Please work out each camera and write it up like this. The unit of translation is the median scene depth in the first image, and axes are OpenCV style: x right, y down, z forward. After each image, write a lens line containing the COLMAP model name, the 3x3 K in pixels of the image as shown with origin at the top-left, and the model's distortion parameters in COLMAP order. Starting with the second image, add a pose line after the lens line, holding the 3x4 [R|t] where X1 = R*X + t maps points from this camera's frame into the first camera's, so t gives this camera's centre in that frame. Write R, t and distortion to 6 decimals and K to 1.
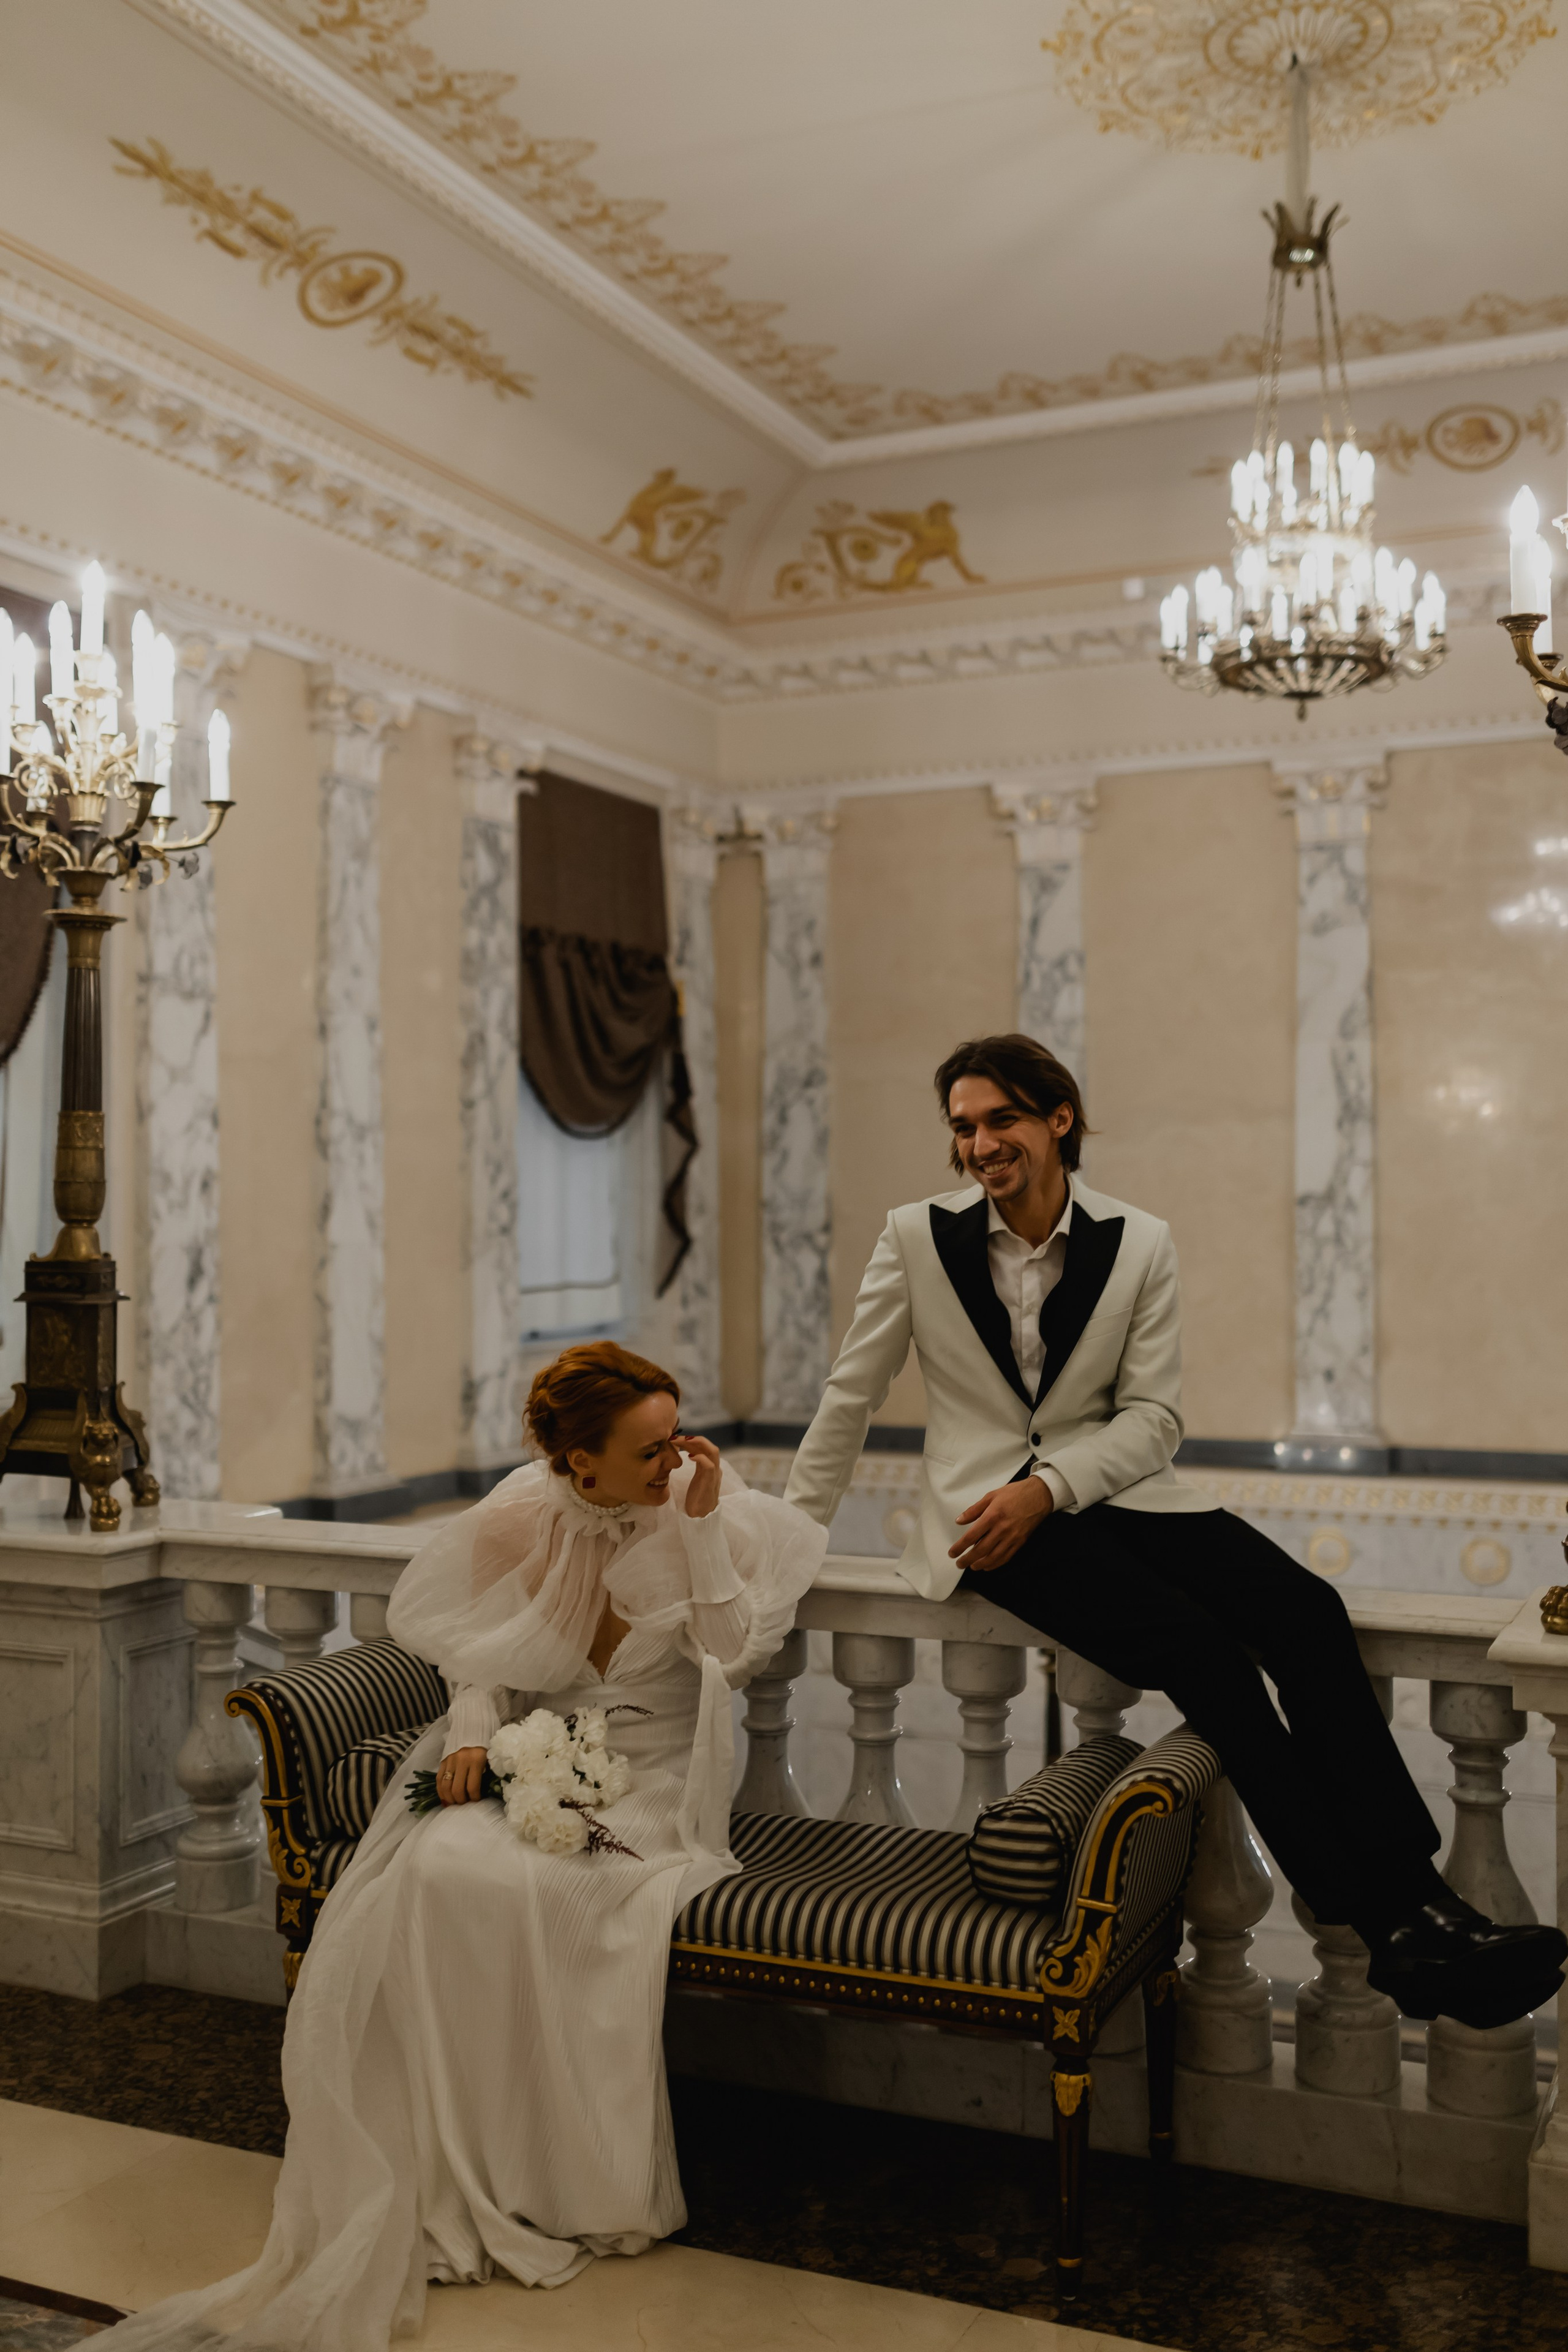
lens RADIAL K [[2308.2, 0, 767.6], [0, 2308.2, 1189.0], [0, 0, 1]] dist [0.003212, -0.006659]
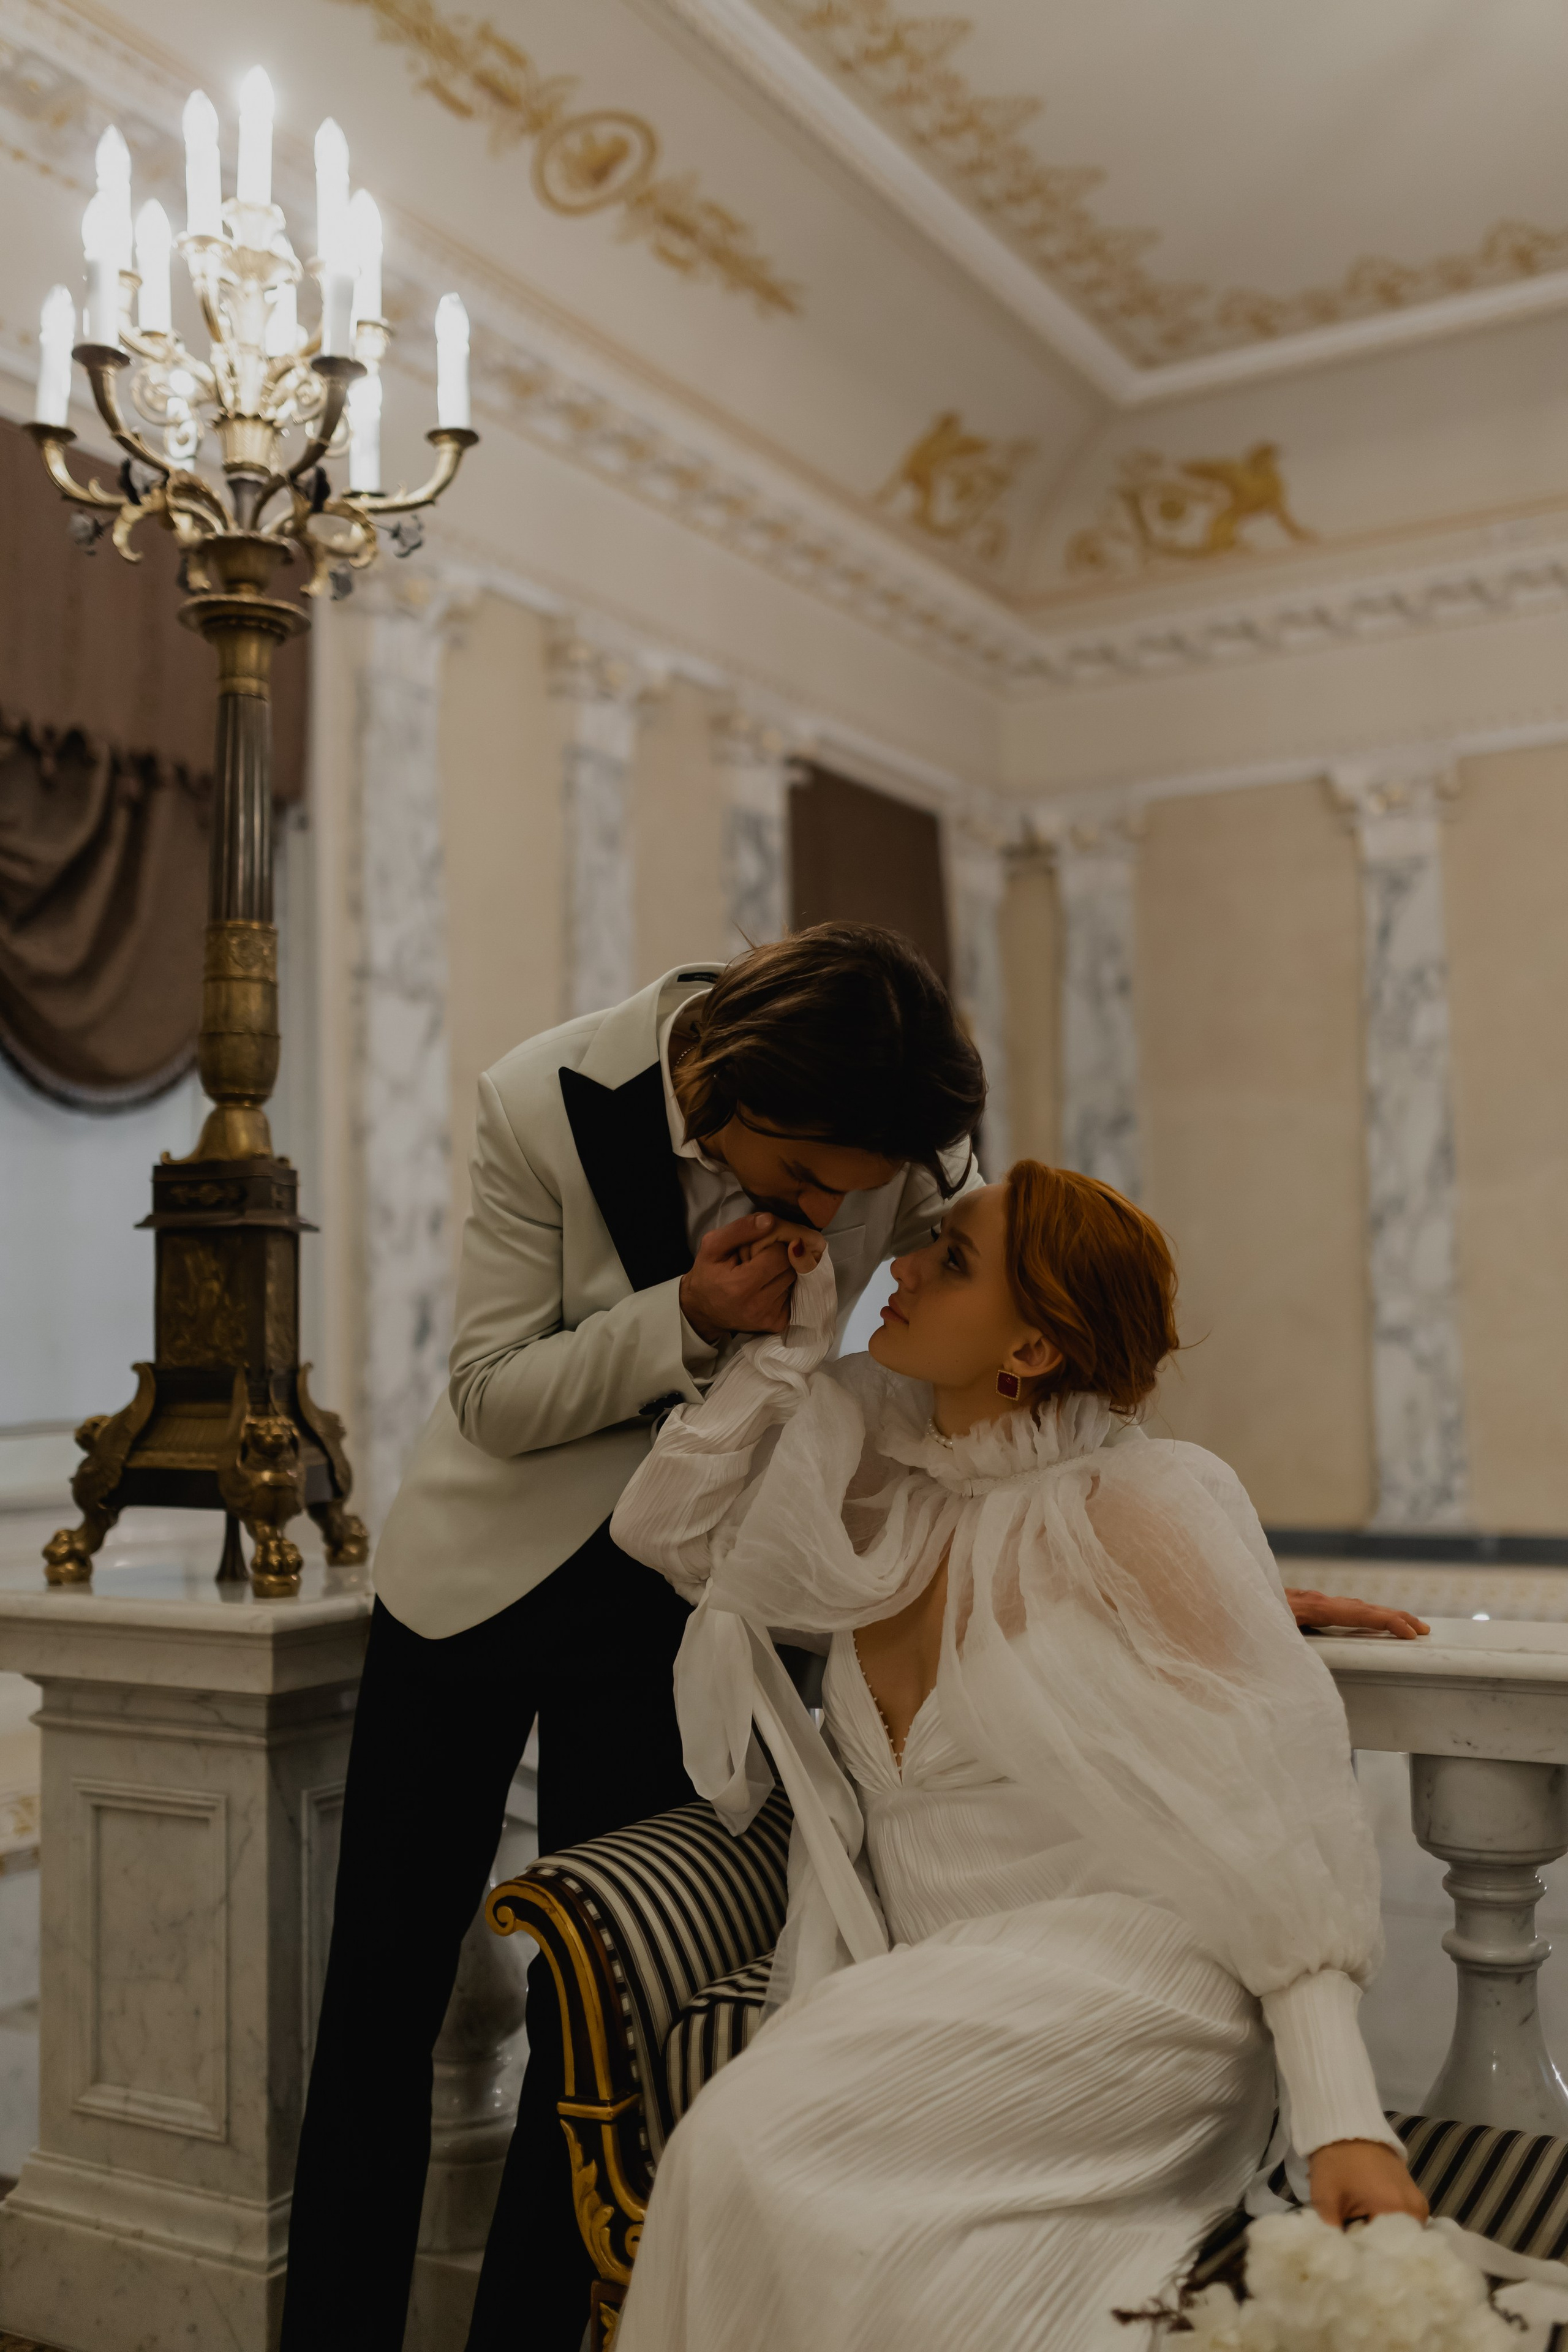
lens RADIAL K [[2293.3, 0, 784.0], [0, 2293.3, 1176.0], [0, 0, 1]] dist [-0.001332, -0.008088]
pose [[0.996035, -0.023557, -0.085792, -0.049177], [0.017887, 0.997641, -0.066269, 0.039076], [0.087151, 0.064472, 0.994107, 0.198880]]
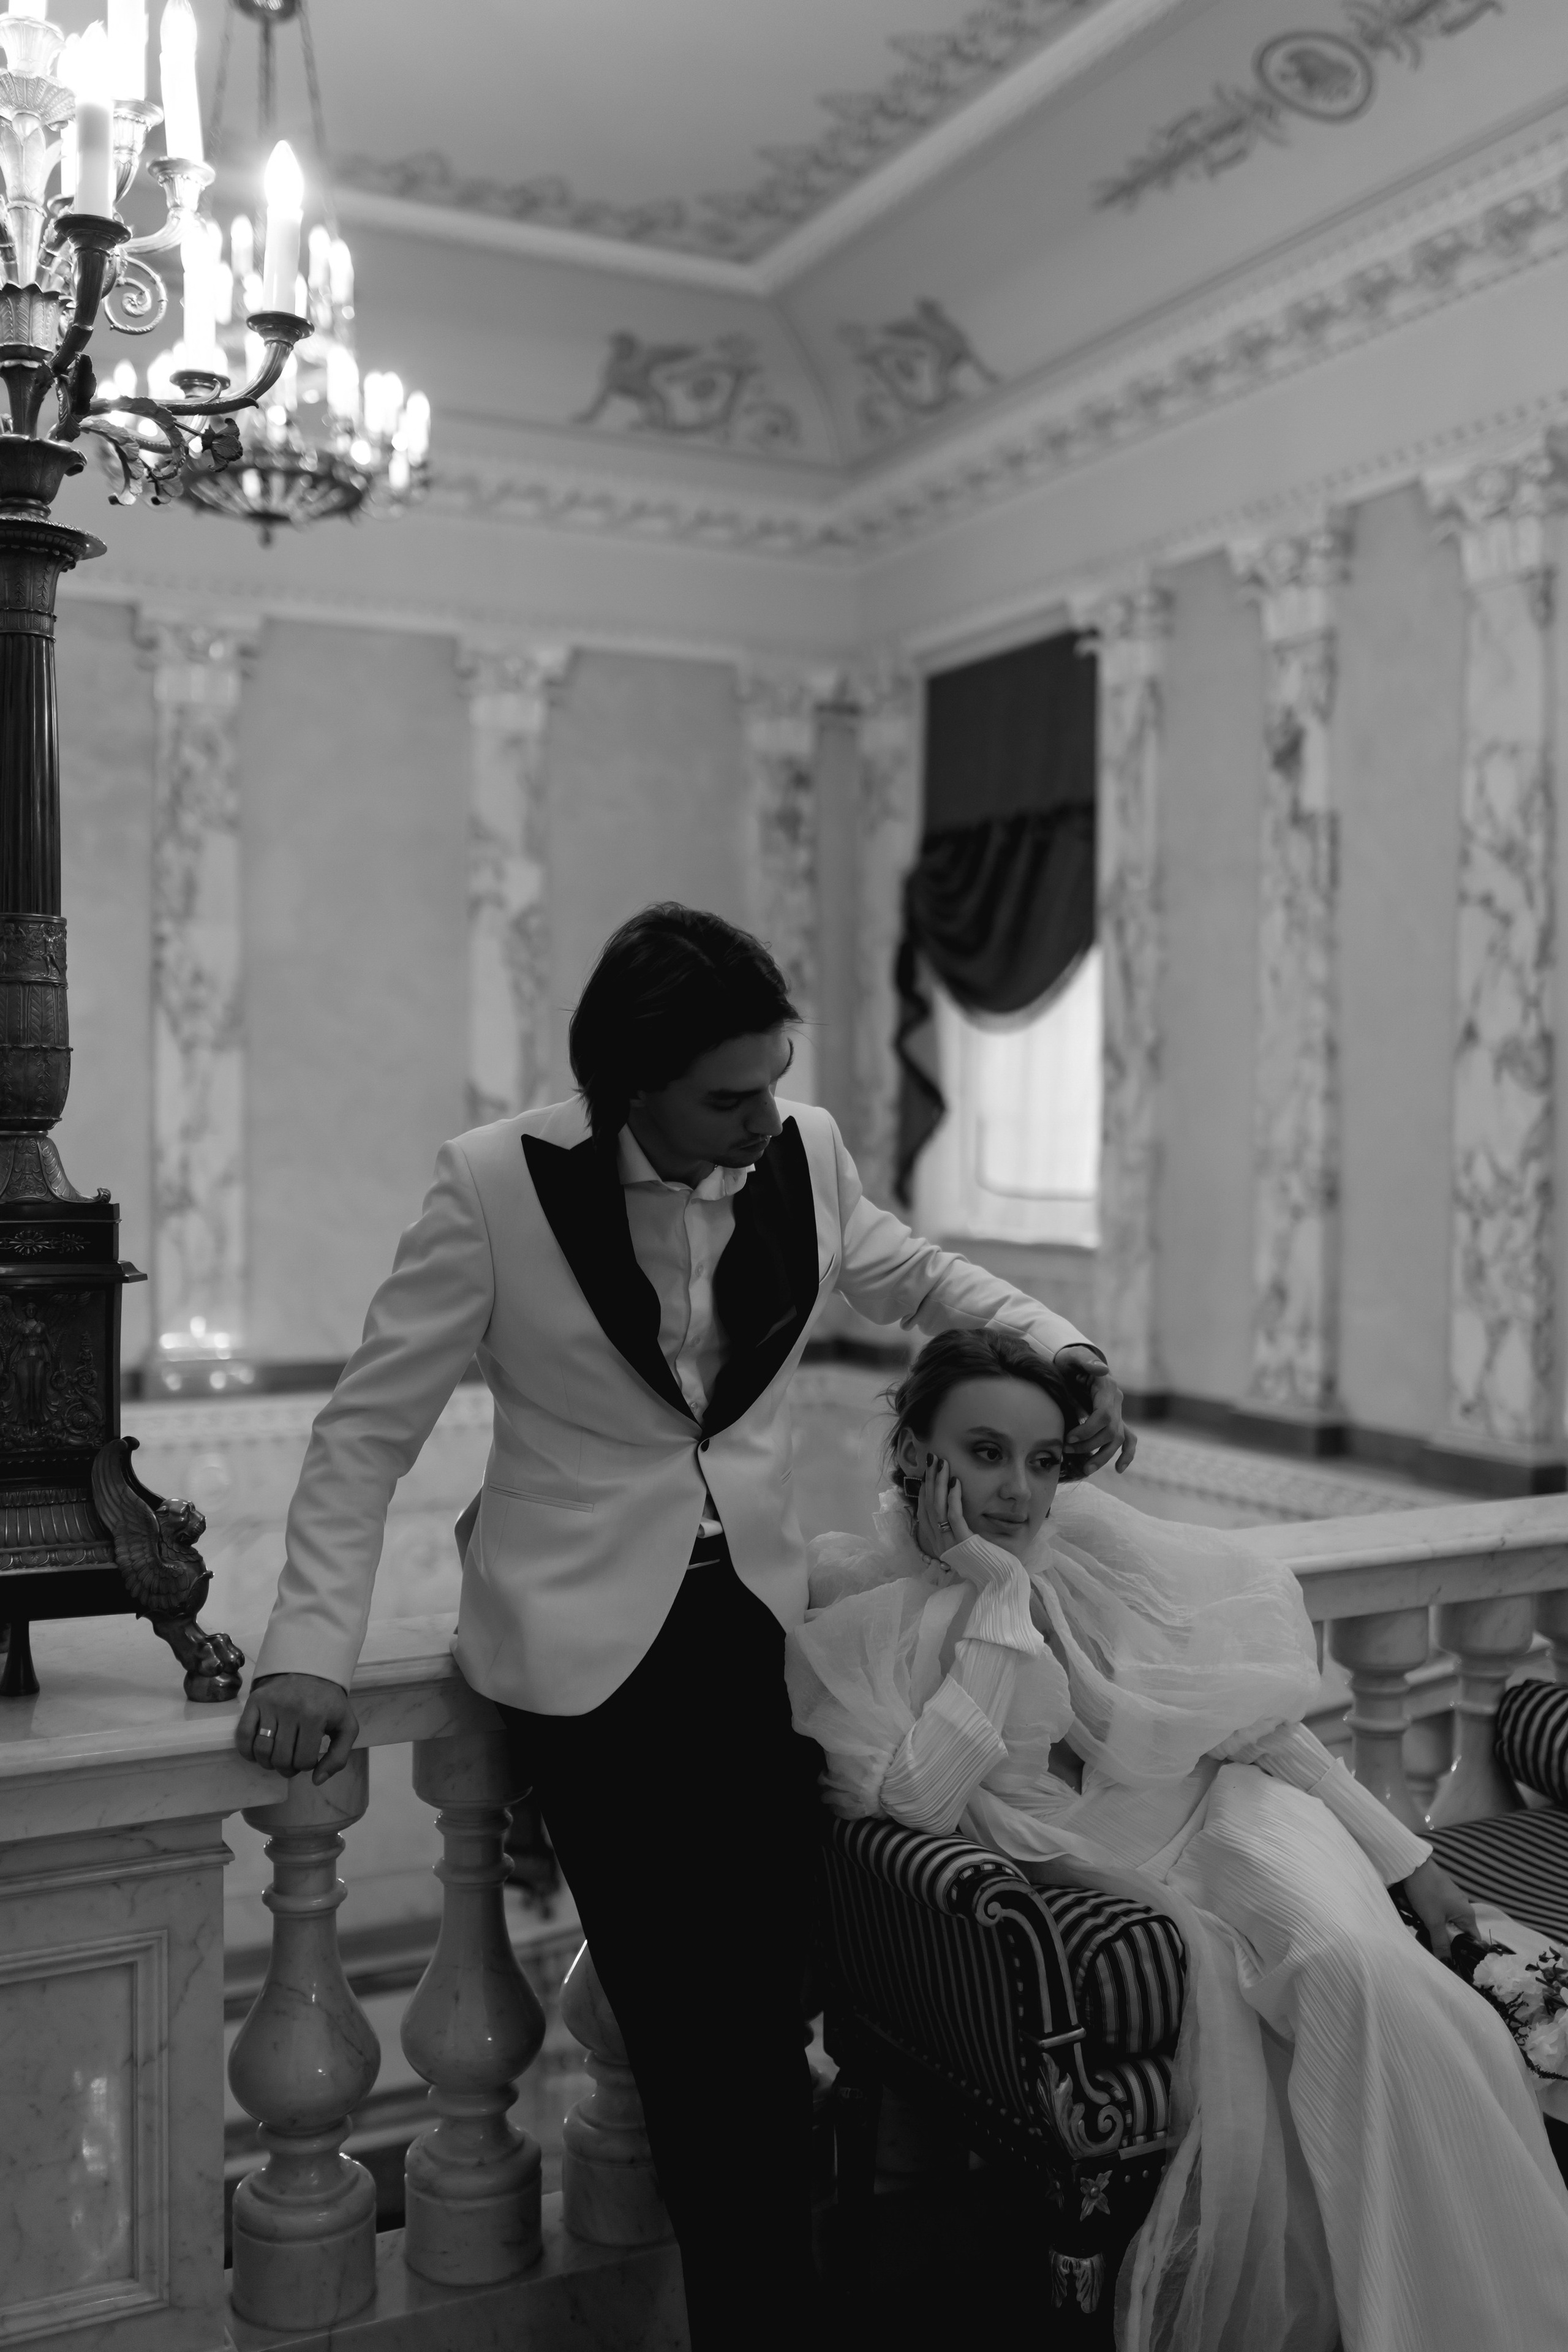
lens RADIAL K [[2308.2, 0, 767.6], [0, 2308.2, 1189.0], [0, 0, 1]] dist [0.003212, -0.006659]
pose [[0.787988, 0.029288, -0.614994, 0.750578], [0.004956, 0.998534, 0.053904, -0.021784], [0.615671, -0.045524, 0.786688, 0.371767]]
